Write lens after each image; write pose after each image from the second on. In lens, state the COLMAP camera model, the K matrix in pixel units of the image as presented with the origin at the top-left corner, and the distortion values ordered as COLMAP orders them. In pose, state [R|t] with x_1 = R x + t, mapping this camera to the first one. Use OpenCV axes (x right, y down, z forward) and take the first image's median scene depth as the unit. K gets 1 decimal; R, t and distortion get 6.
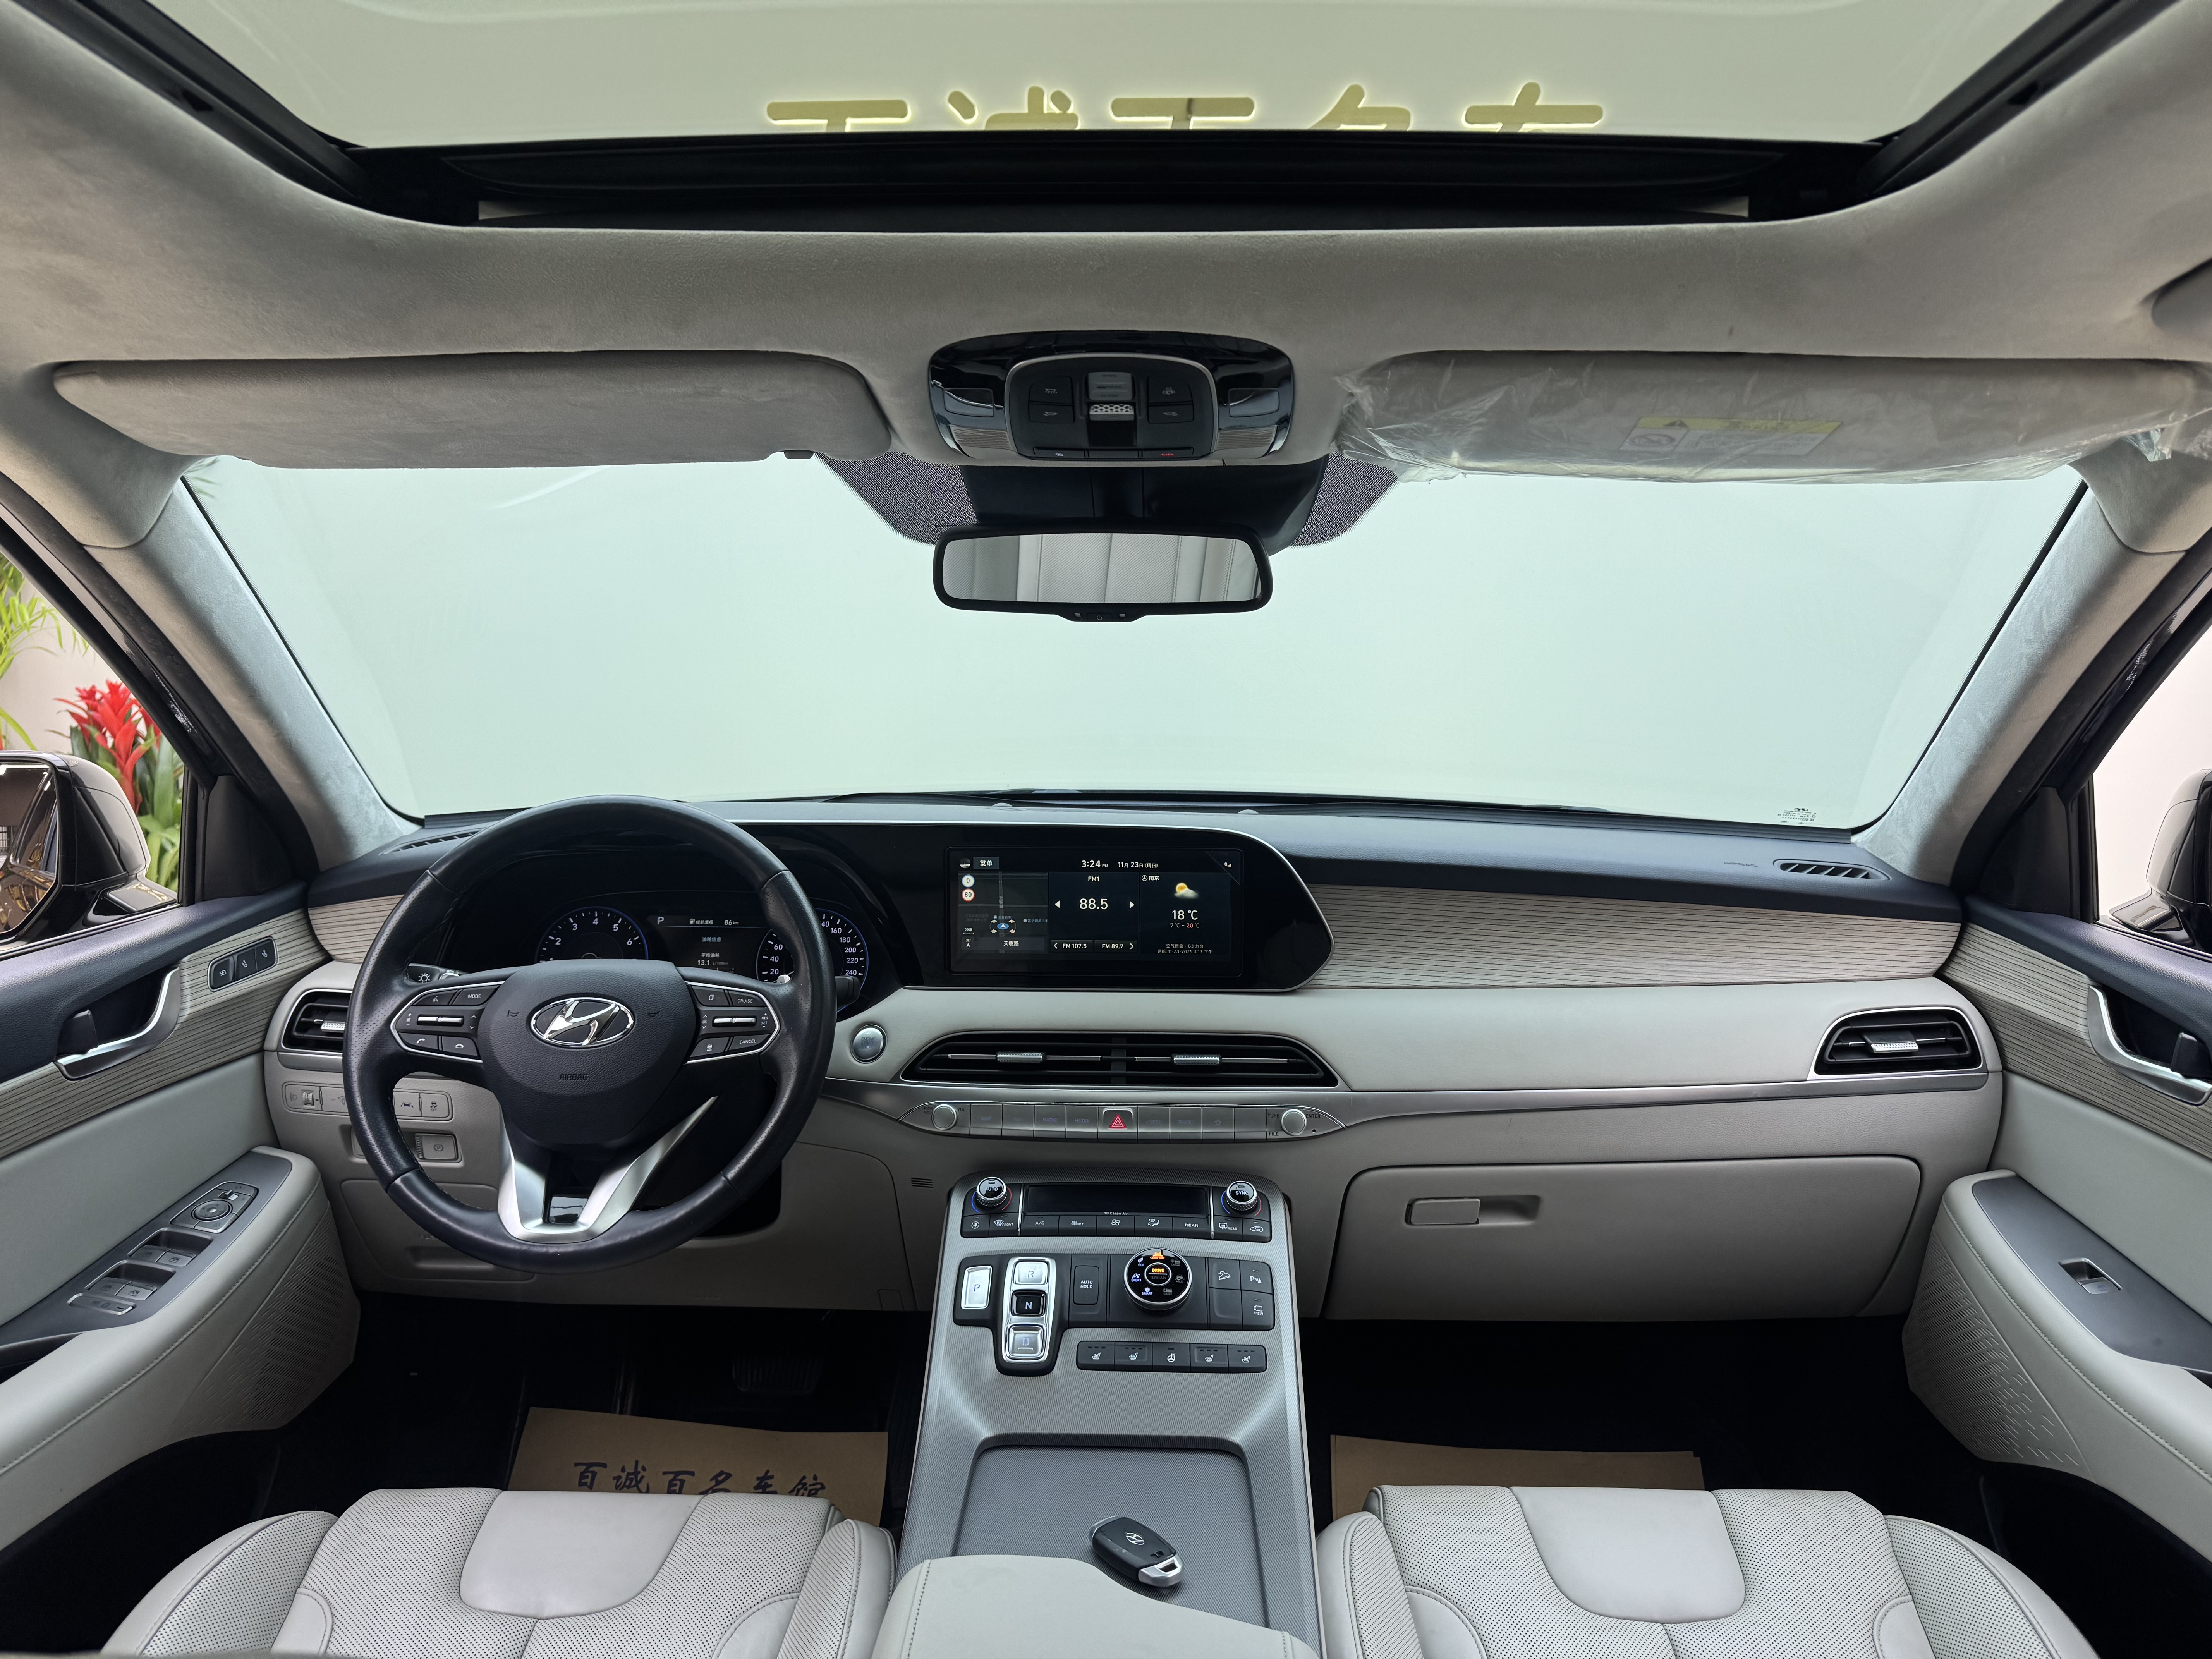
lens RADIAL K [[1548.5, 0, 1099.1], [0, 1548.5, 825.5], [0, 0, 1]] dist [0.113644, -0.144721]
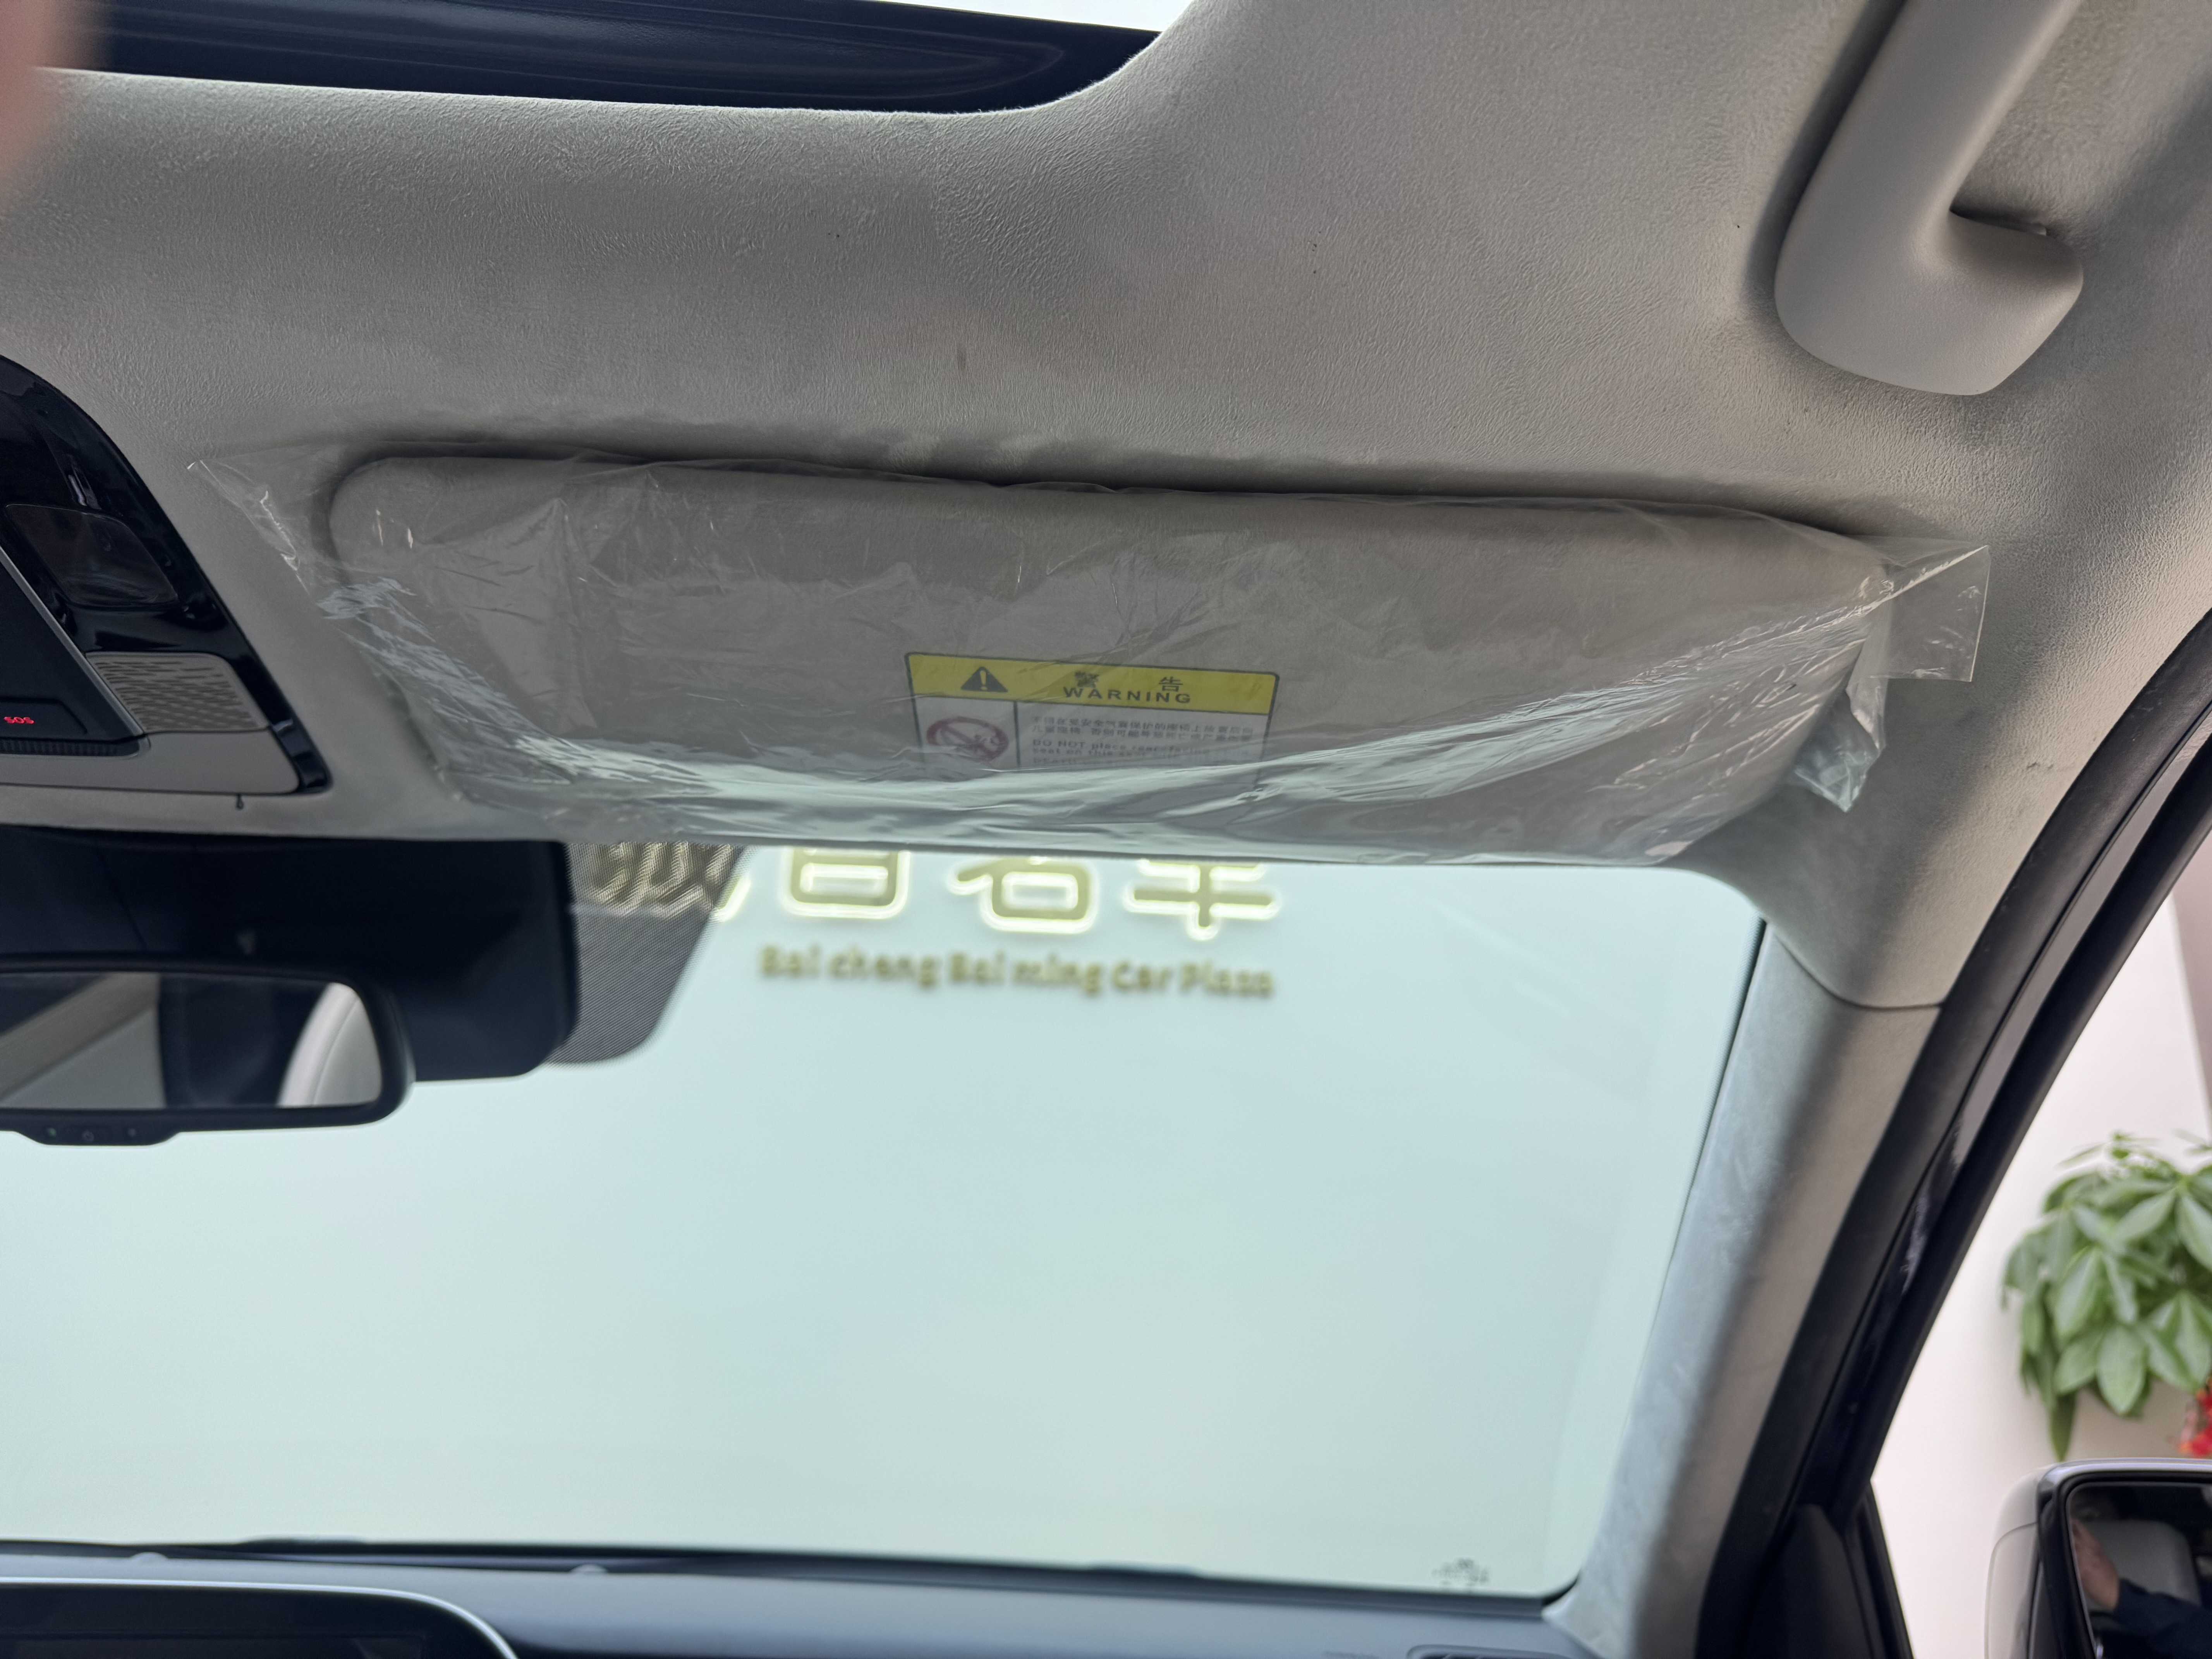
lens RADIAL K [[1562.7, 0, 1097.0], [0, 1562.7, 835.2], [0, 0, 1]] dist [0.047890, -0.071856]
pose [[0.989087, 0.059542, 0.134767, 0.233245], [0.008471, 0.890209, -0.455474, 0.019690], [-0.147091, 0.451645, 0.879989, 0.393402]]
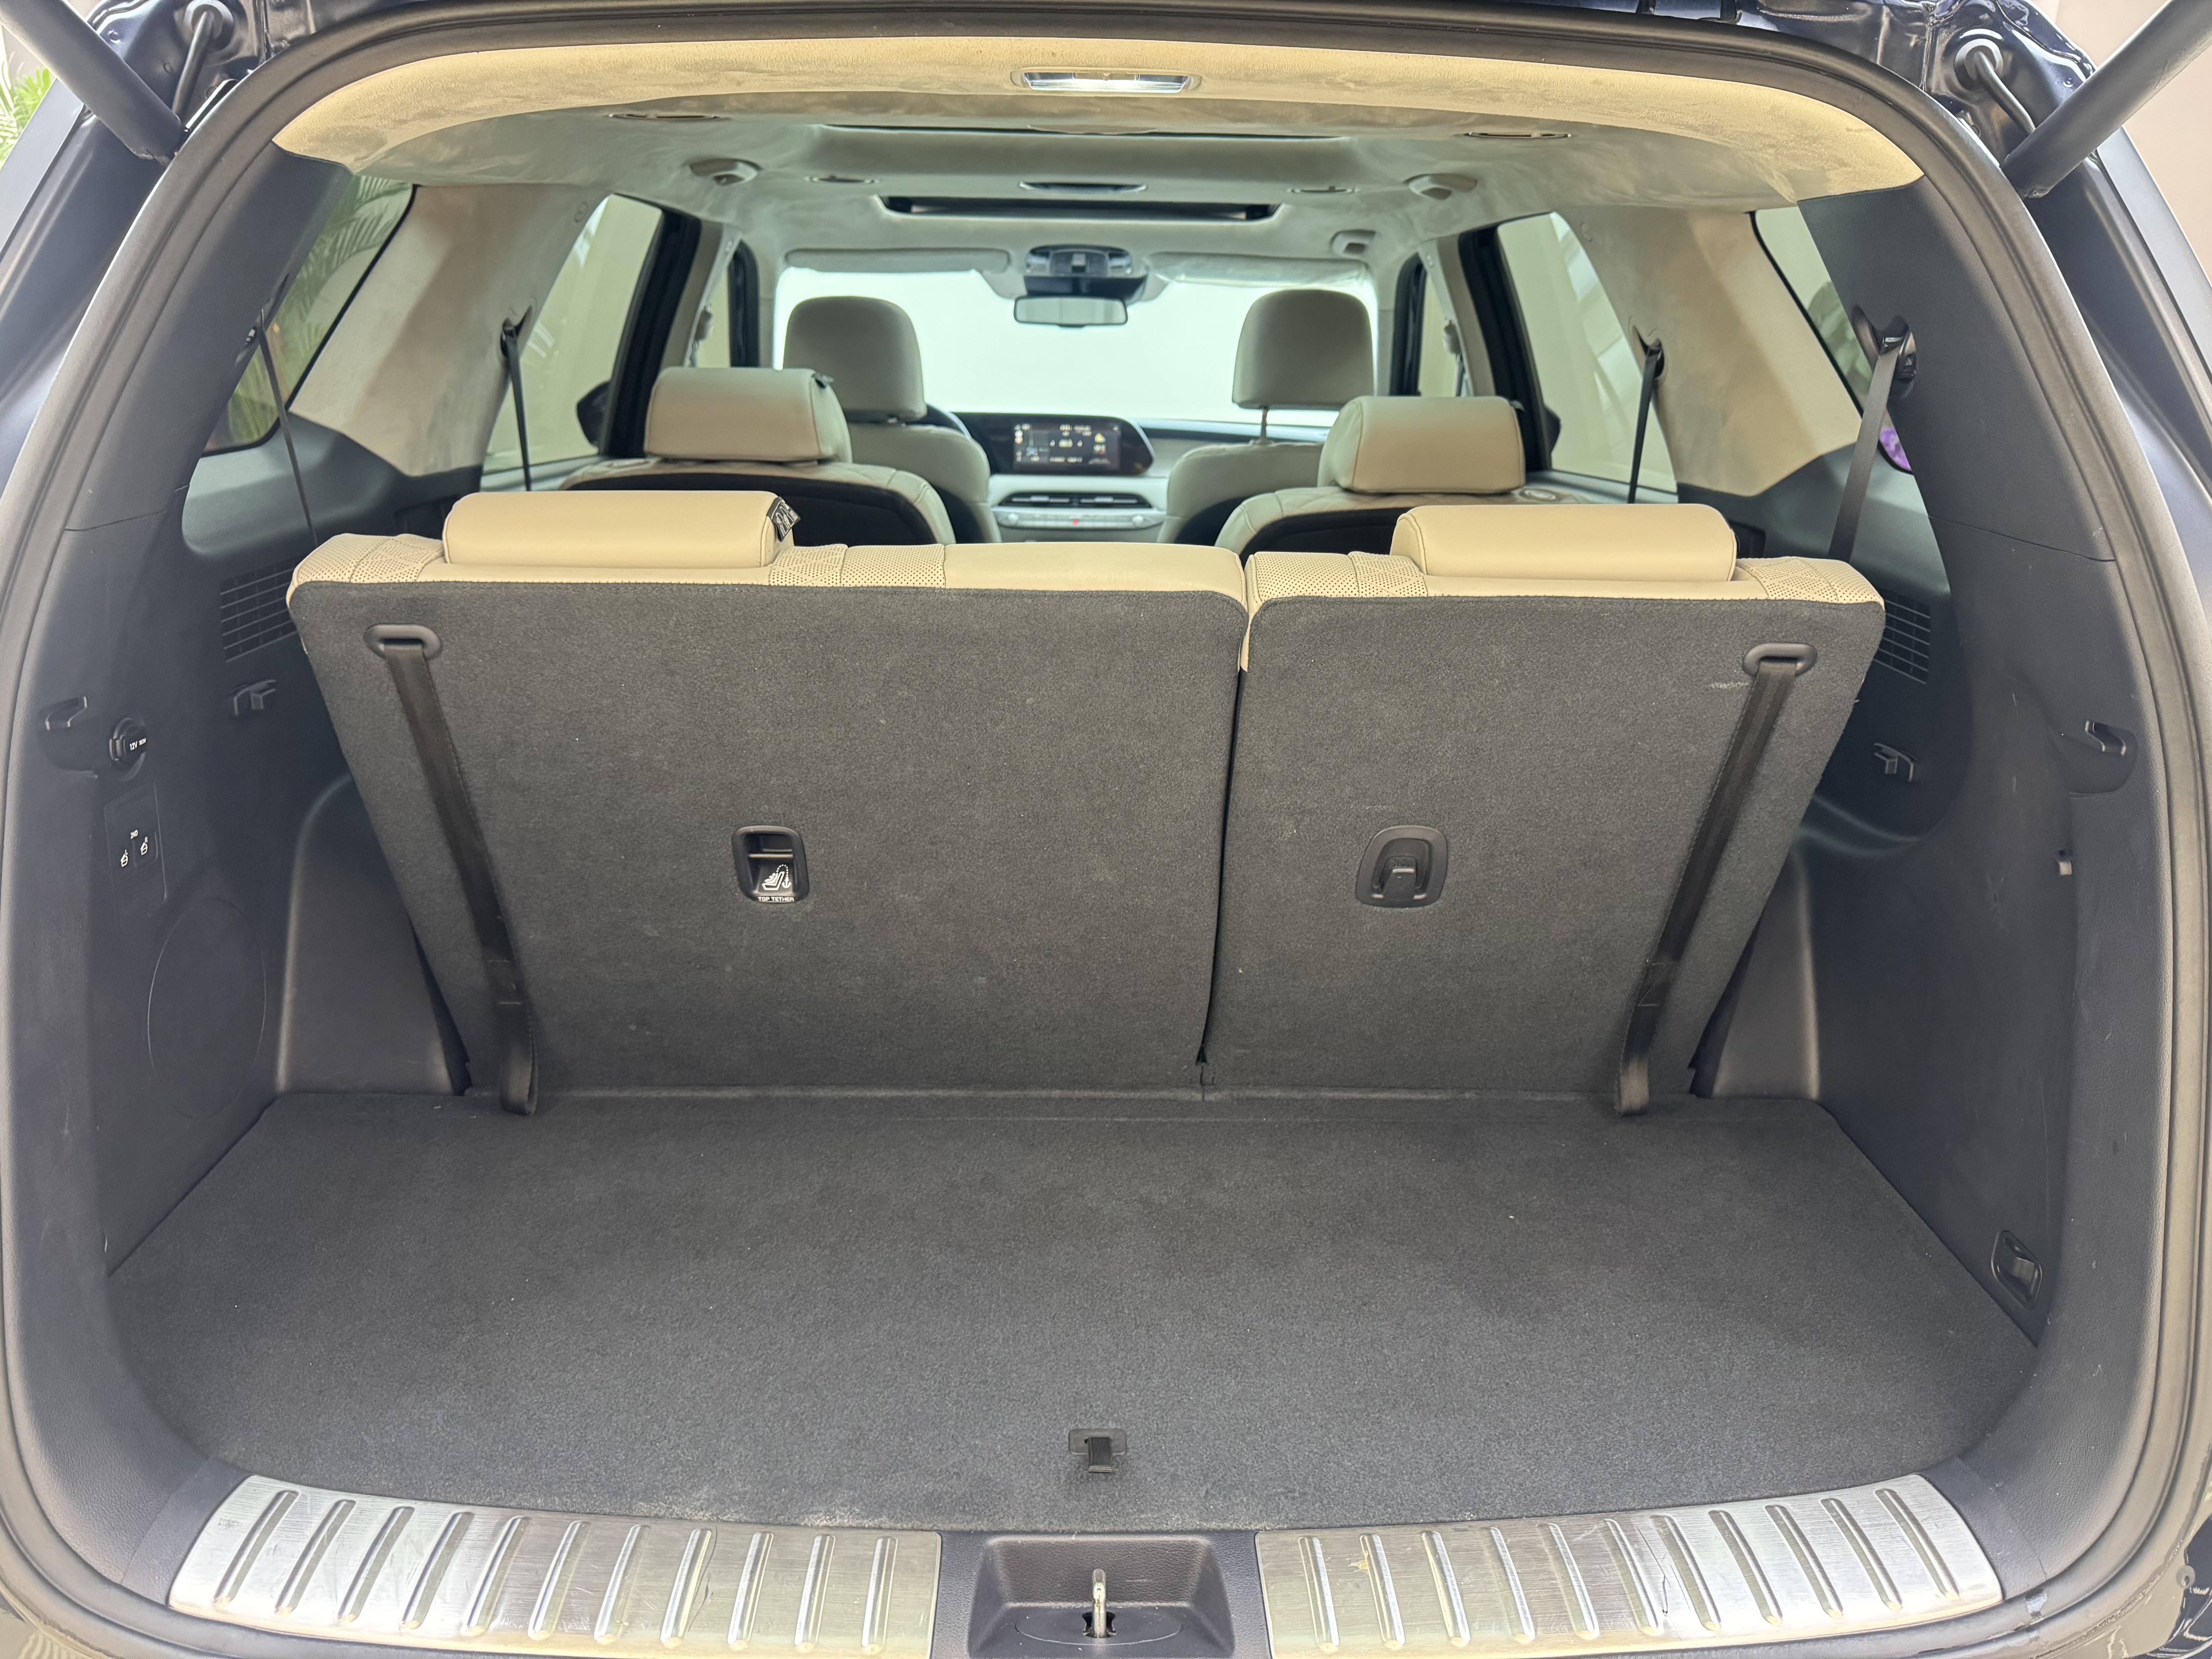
lens RADIAL K [[1548.5, 0, 1099.1], [0, 1548.5, 825.5], [0, 0, 1]] dist [0.113644, -0.144721]
pose [[0.998372, -0.009672, 0.056205, -0.109362], [0.001367, 0.989289, 0.145961, 0.326733], [-0.057014, -0.145646, 0.987693, -1.854537]]
